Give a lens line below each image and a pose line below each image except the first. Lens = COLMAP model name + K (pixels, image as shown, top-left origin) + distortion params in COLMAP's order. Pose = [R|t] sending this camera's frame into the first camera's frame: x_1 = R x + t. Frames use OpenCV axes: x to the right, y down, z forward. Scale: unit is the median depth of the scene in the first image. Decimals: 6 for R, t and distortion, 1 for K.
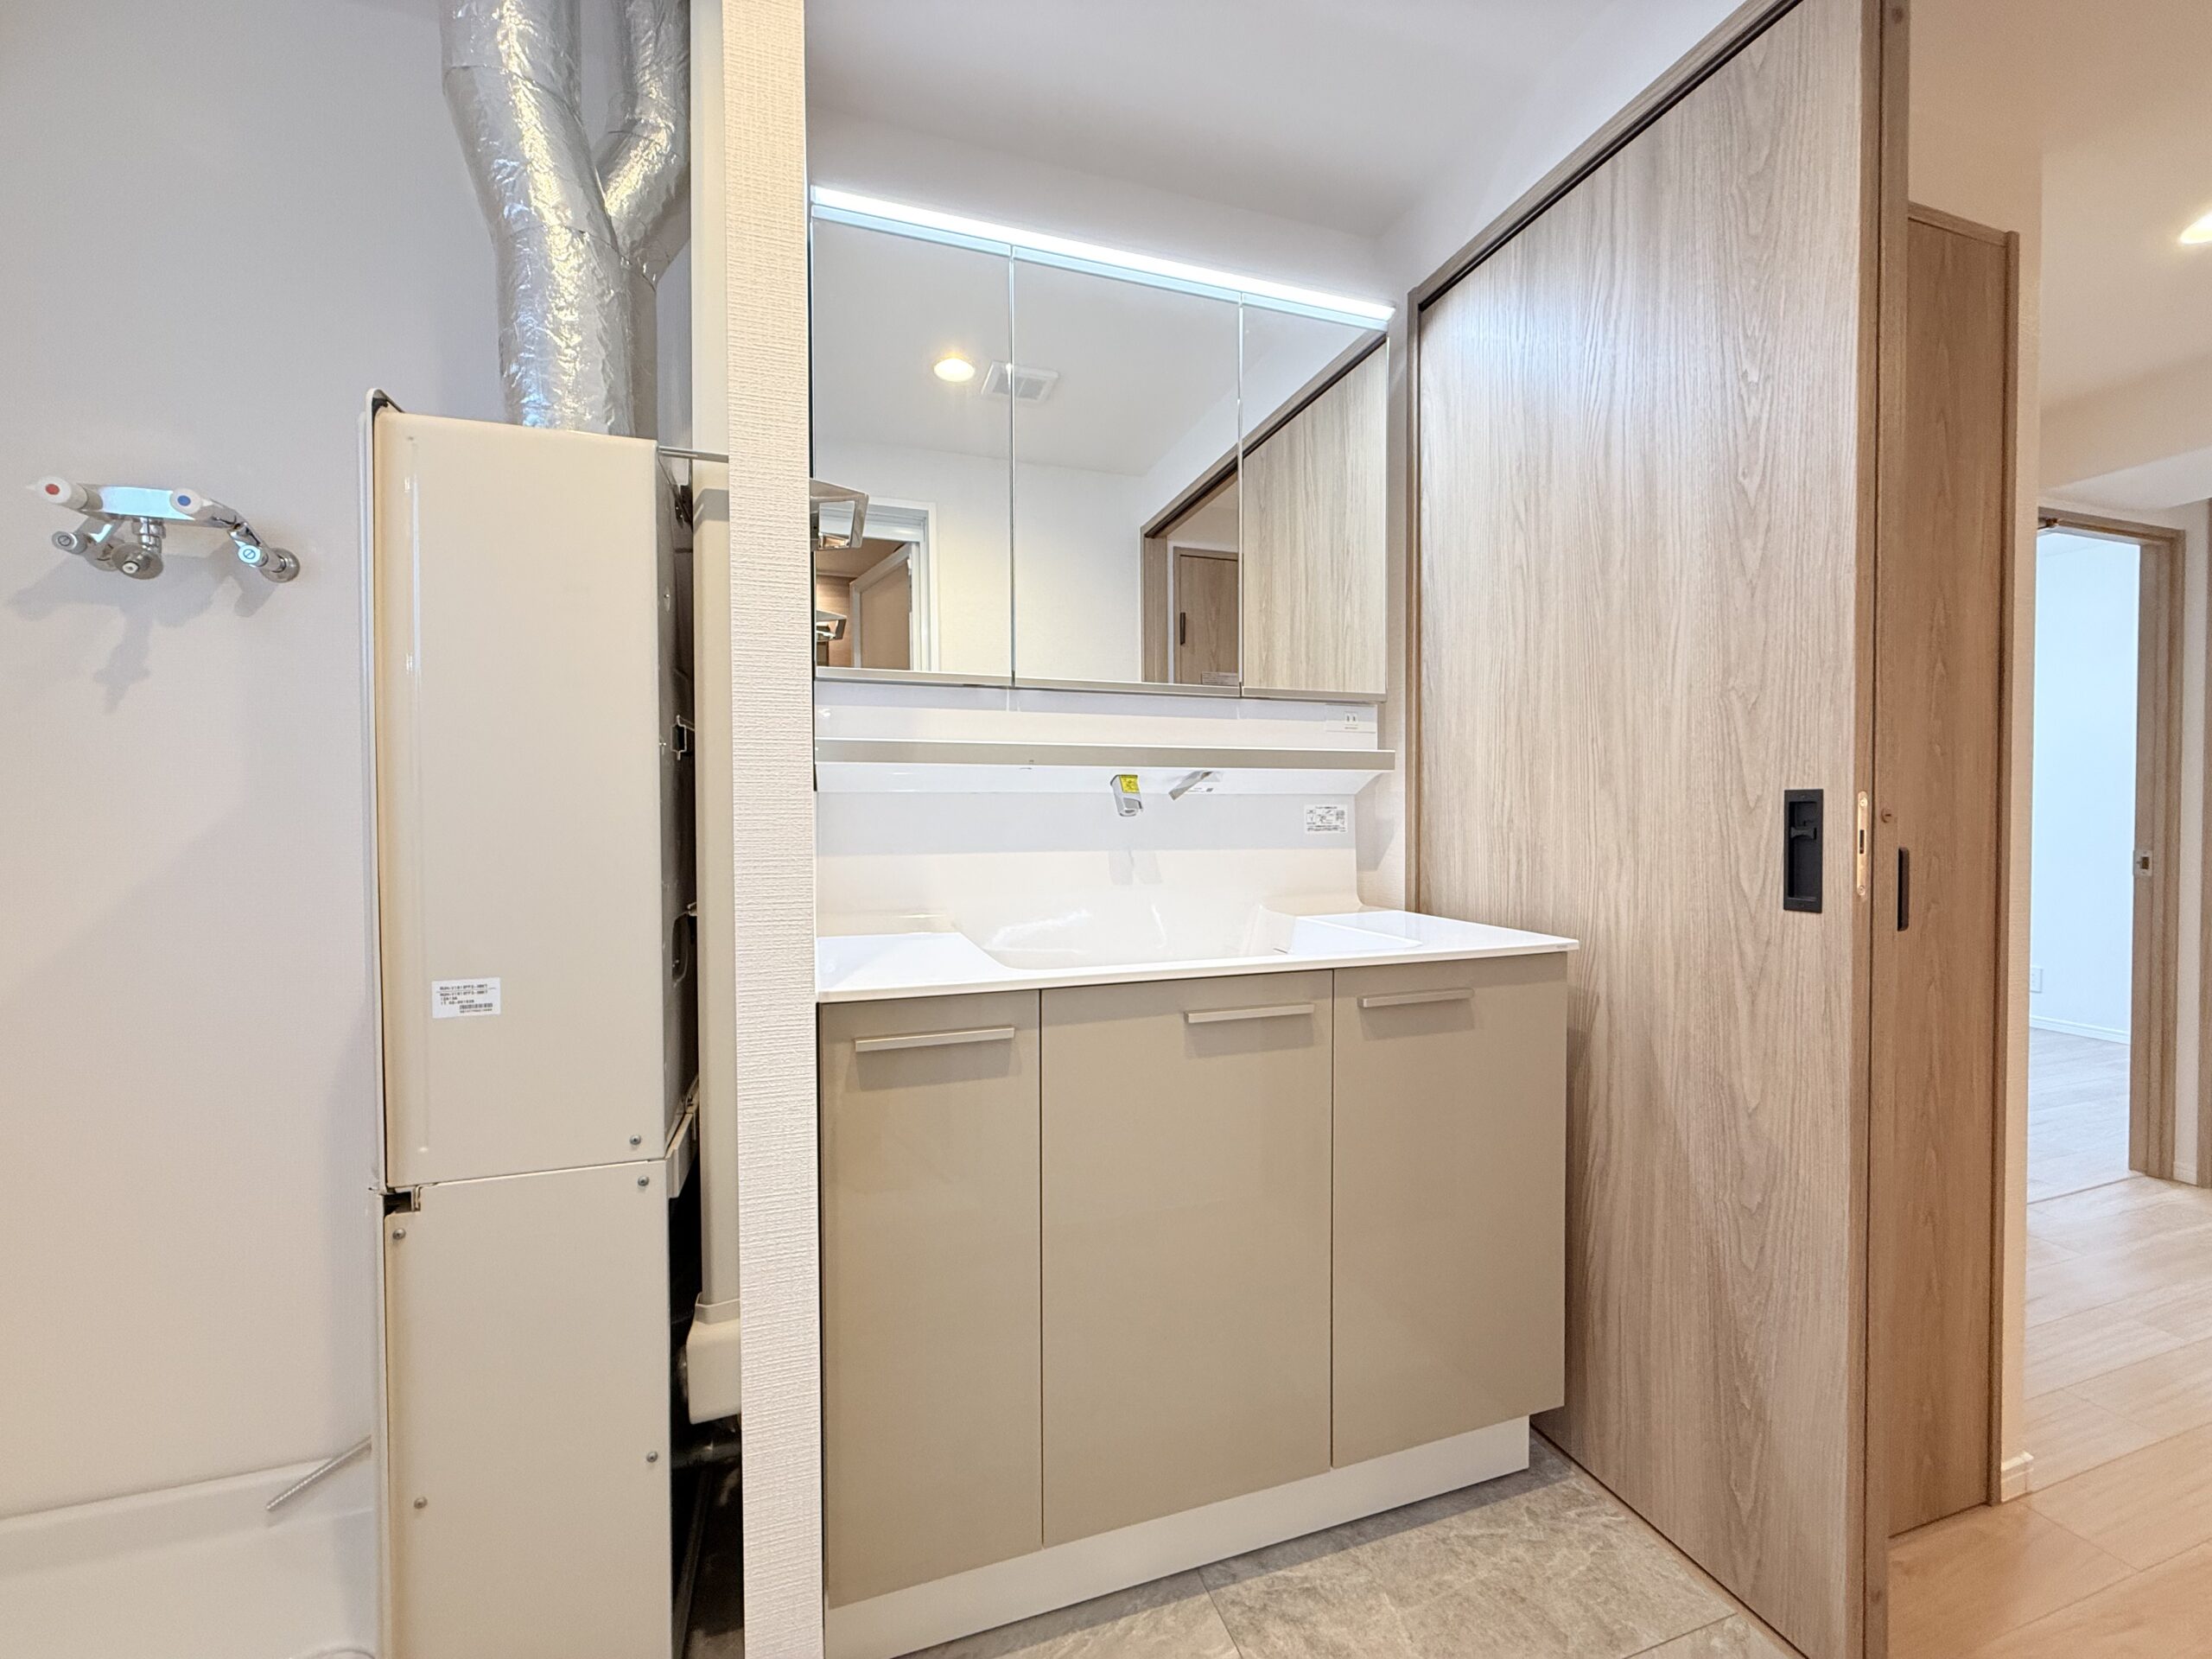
lens RADIAL K [[873.8, 0, 1100.9], [0, 873.8, 830.5], [0, 0, 1]] dist [-0.002790, 0.001360]
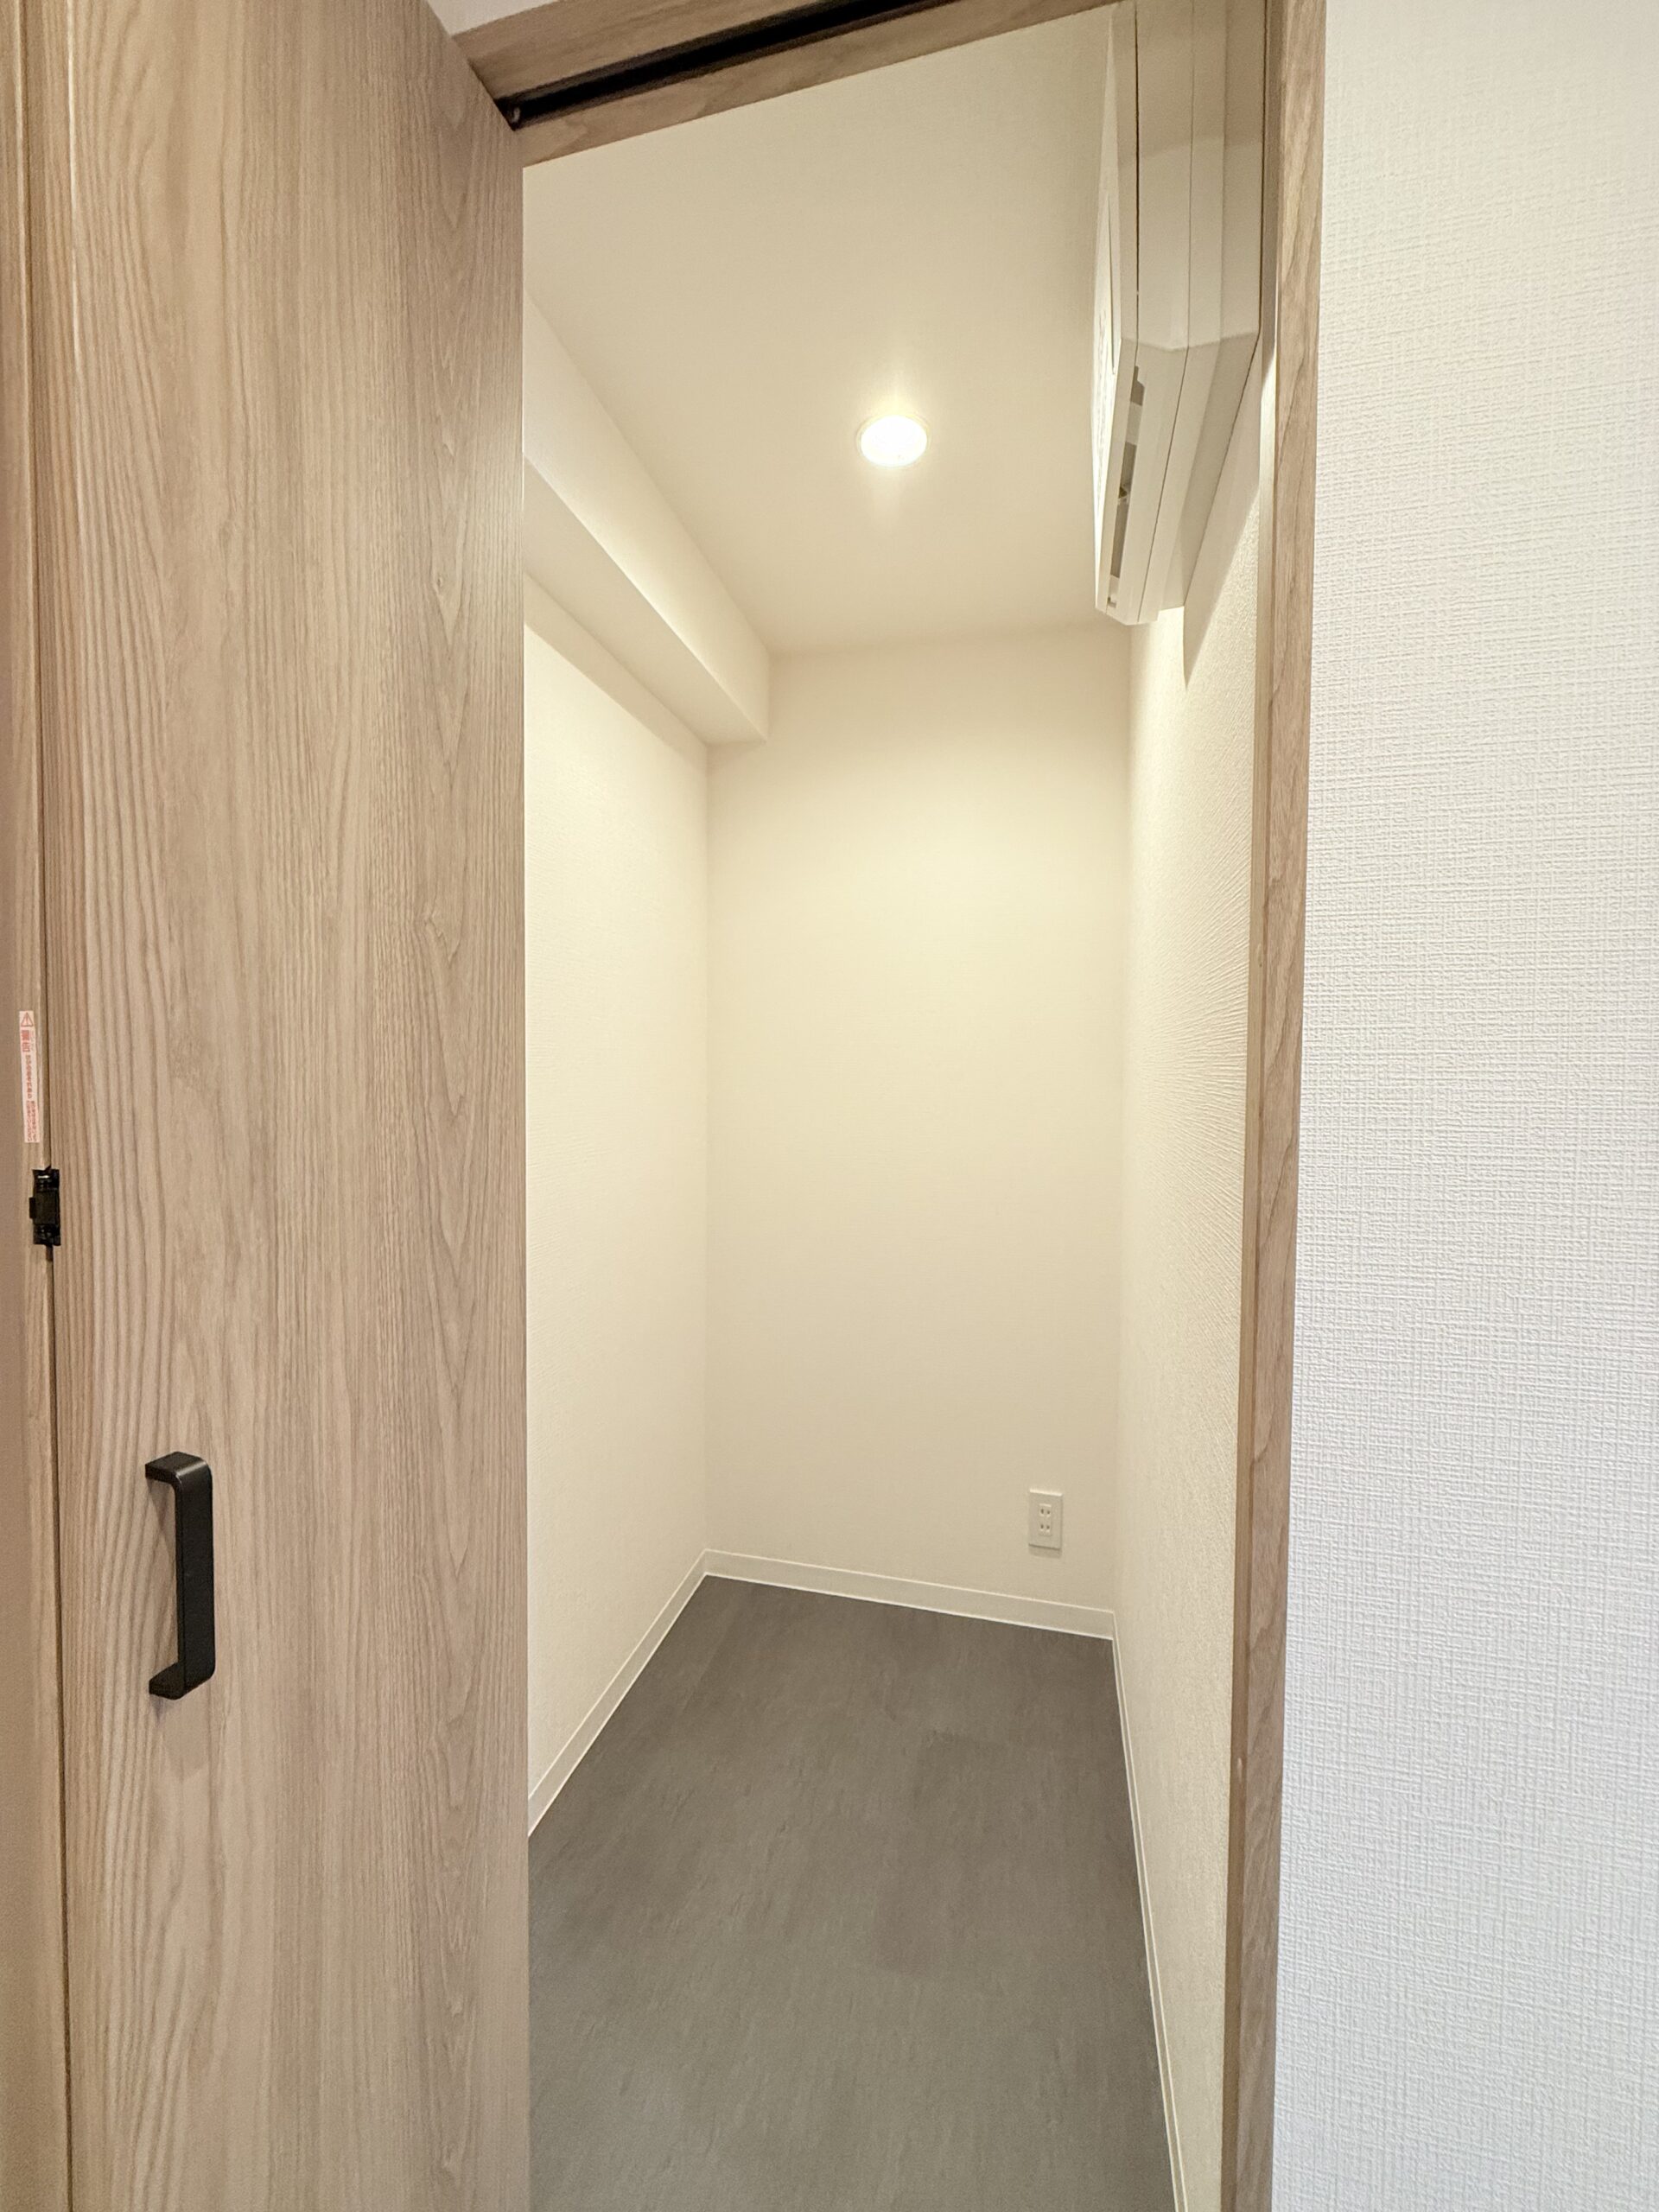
lens RADIAL K [[873.8, 0, 827.8], [0, 873.8, 1102.5], [0, 0, 1]] dist [-0.002790, 0.001360]
pose [[-0.789741, -0.022316, 0.613035, 0.121027], [0.008288, 0.998859, 0.047038, -0.061606], [-0.613385, 0.042229, -0.788654, 1.310423]]
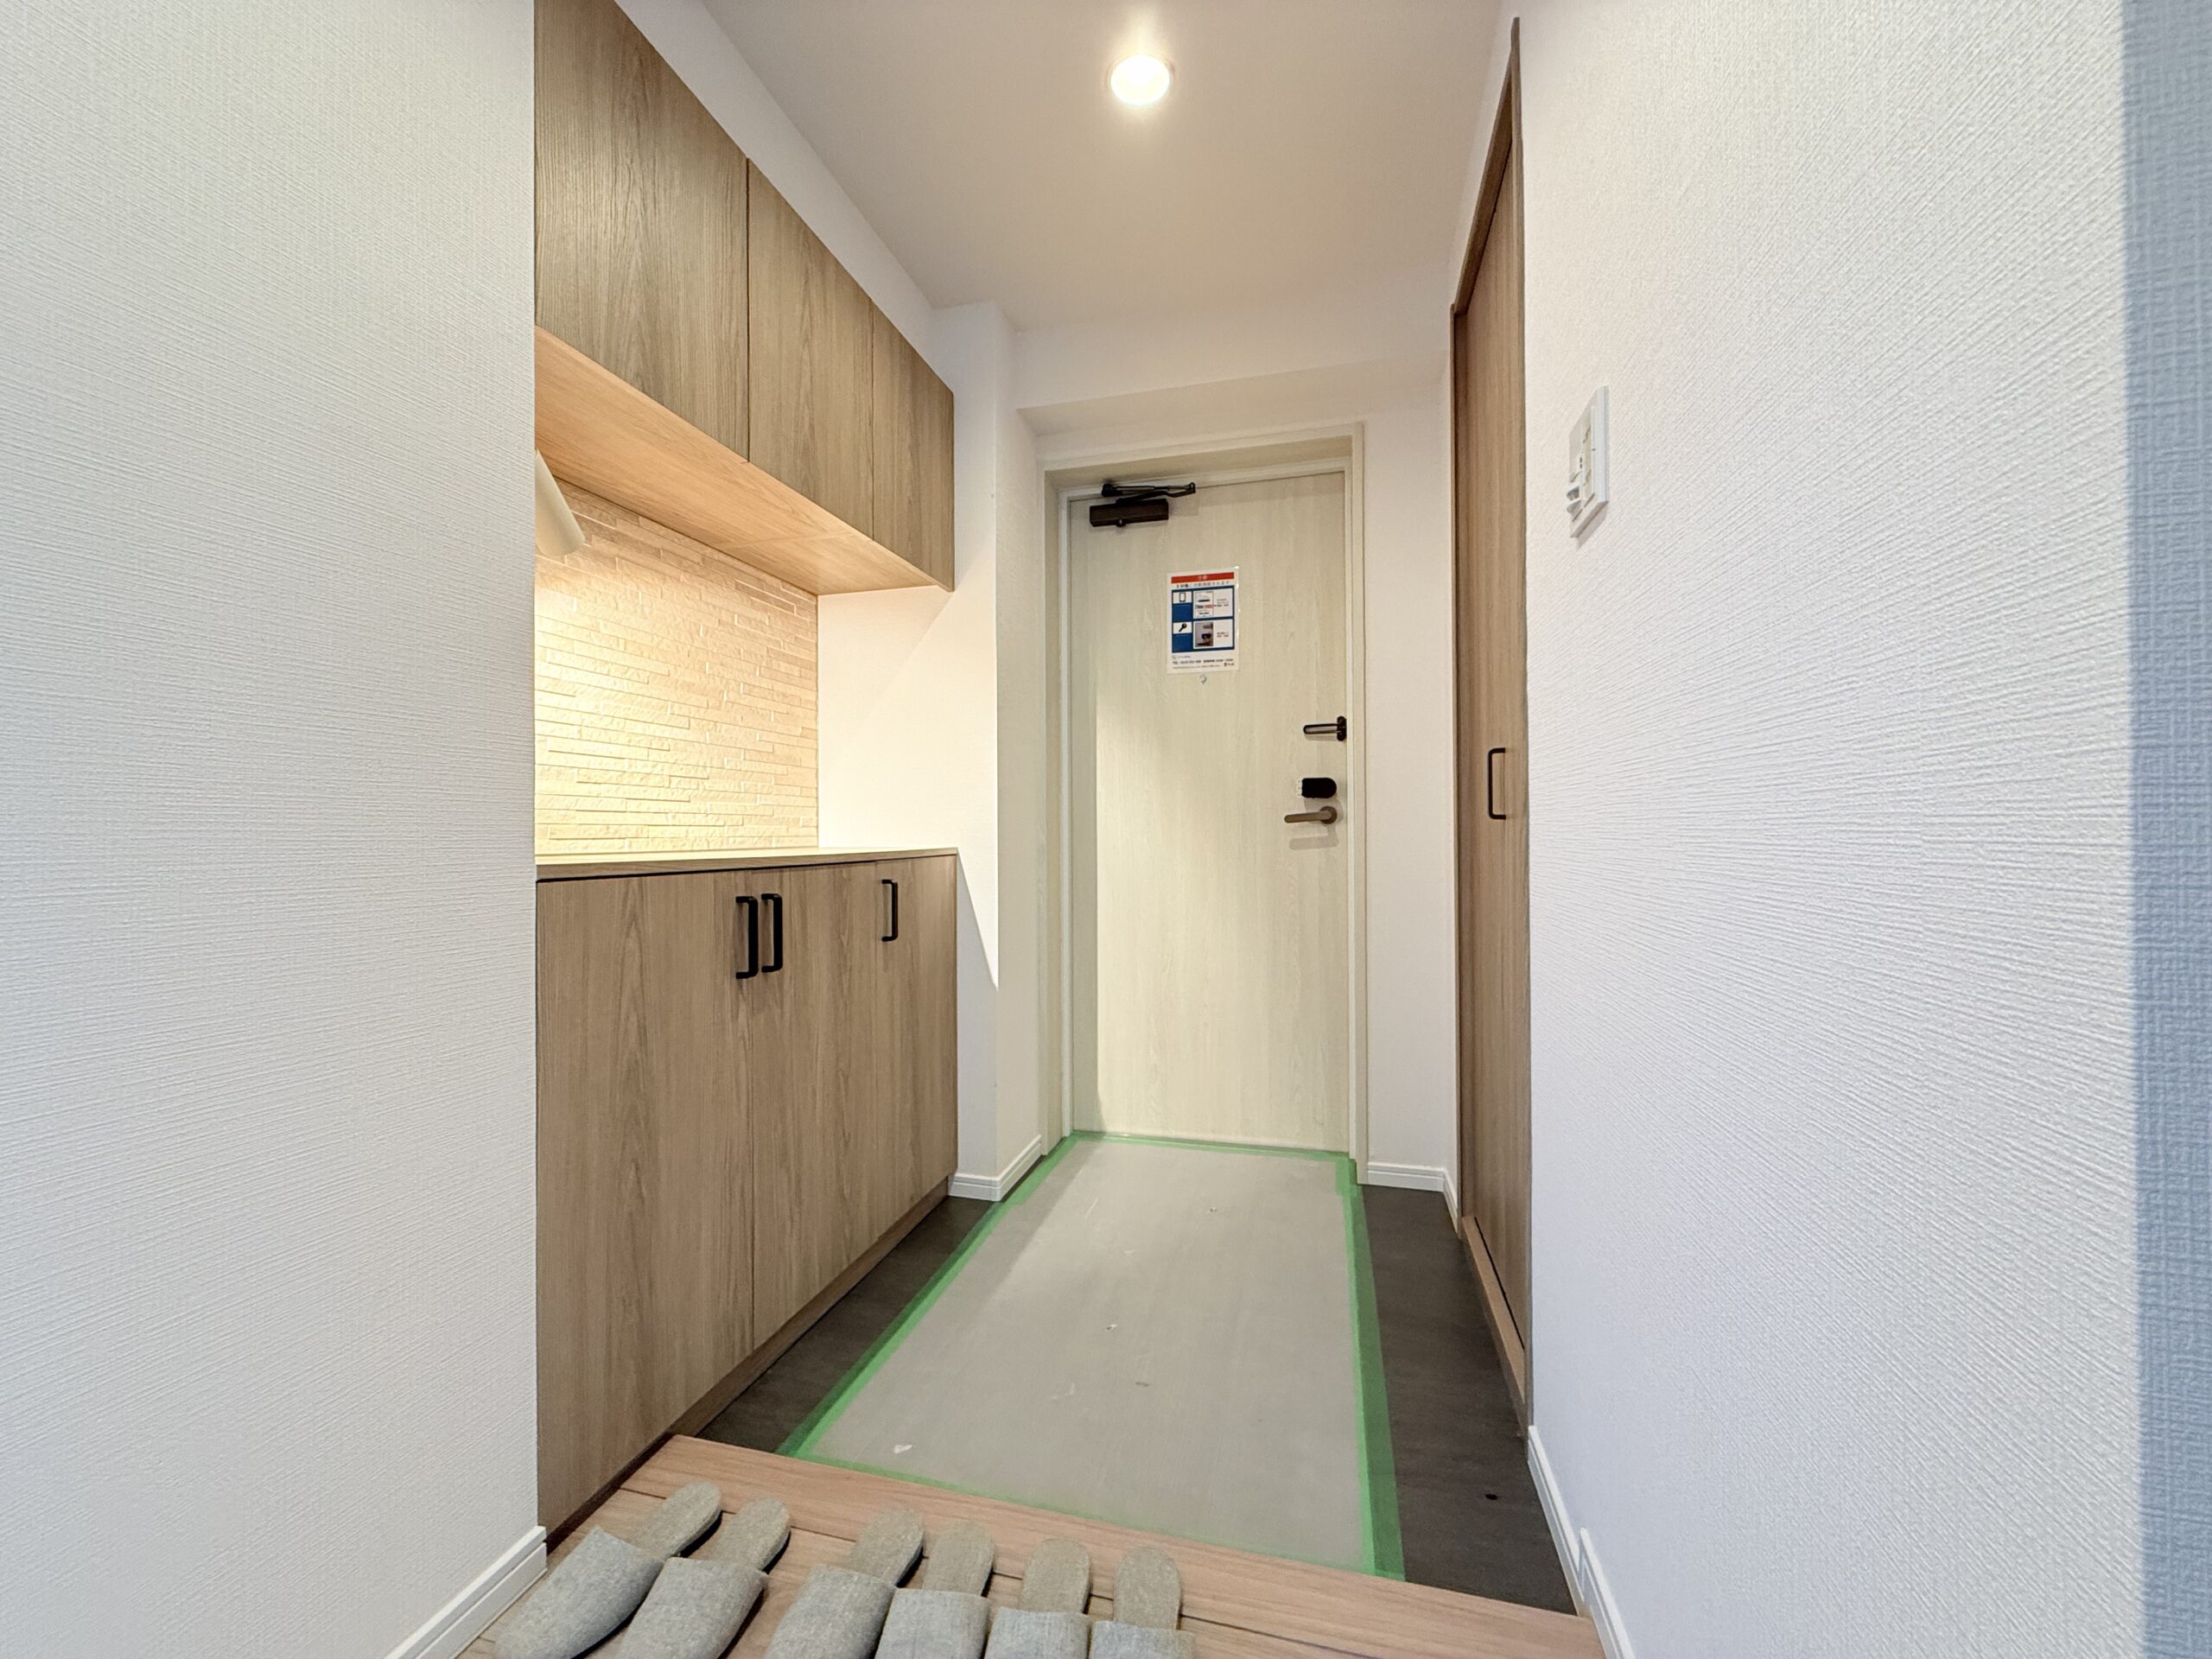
lens RADIAL K [[873.8, 0, 1103.3], [0, 873.8, 828.9], [0, 0, 1]] dist [-0.002790, 0.001360]
pose [[-0.838700, 0.011888, 0.544464, -0.513593], [0.022978, 0.999644, 0.013569, -0.595429], [-0.544109, 0.023891, -0.838674, 2.022458]]
